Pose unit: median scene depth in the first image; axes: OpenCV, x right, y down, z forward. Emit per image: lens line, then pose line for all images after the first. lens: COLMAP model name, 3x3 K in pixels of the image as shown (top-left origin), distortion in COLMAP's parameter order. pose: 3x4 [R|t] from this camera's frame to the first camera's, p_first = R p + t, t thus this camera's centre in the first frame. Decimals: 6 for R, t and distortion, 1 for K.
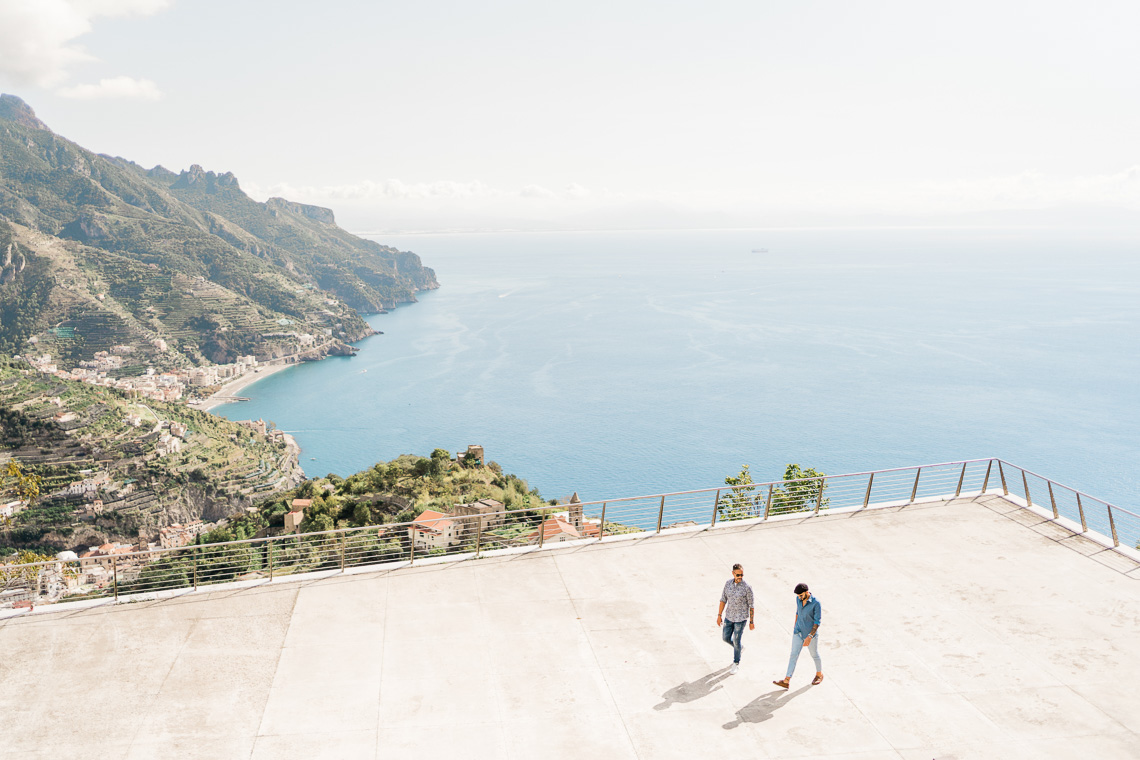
lens RADIAL K [[1111.1, 0, 569.3], [0, 1111.1, 380.0], [0, 0, 1]] dist [-0.007450, 0.000000]
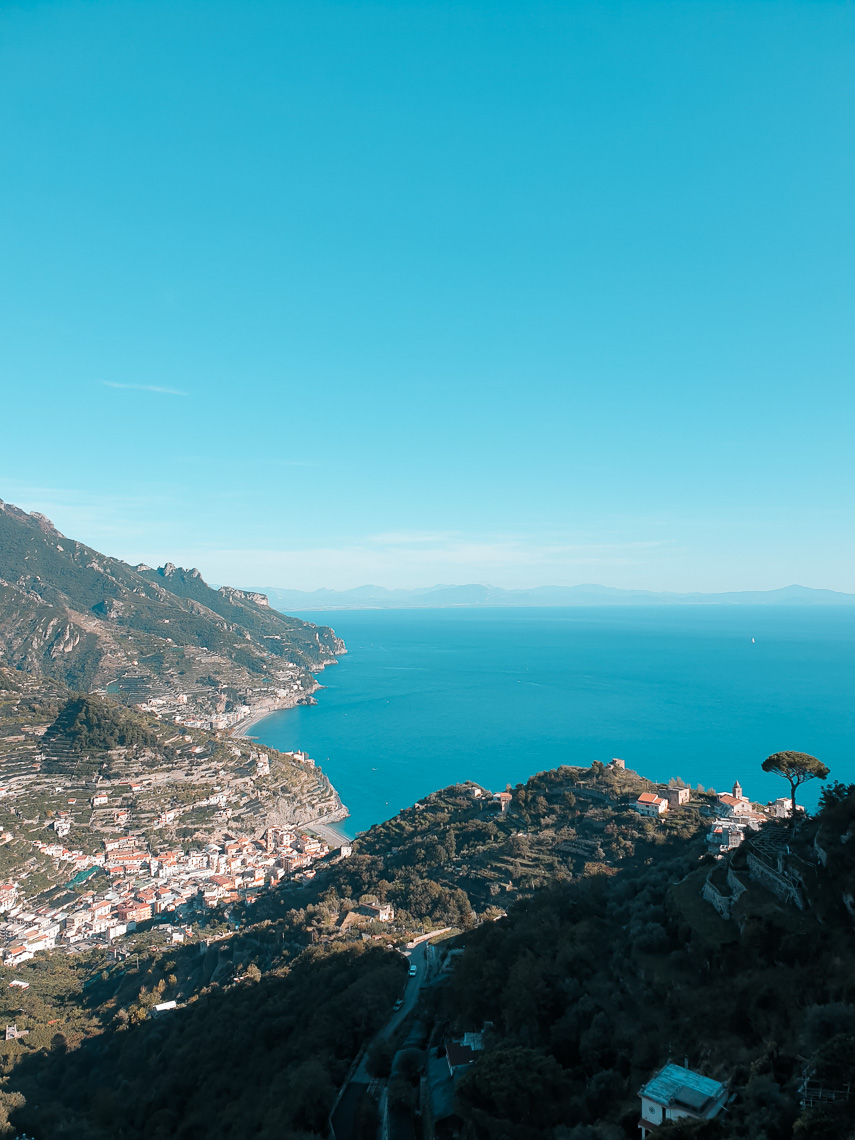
lens RADIAL K [[885.4, 0, 427.9], [0, 885.4, 569.5], [0, 0, 1]] dist [-0.001593, -0.001253]
pose [[0.998164, 0.000286, 0.060570, -0.112516], [0.010090, 0.985231, -0.170930, 0.001219], [-0.059725, 0.171228, 0.983420, -0.093922]]
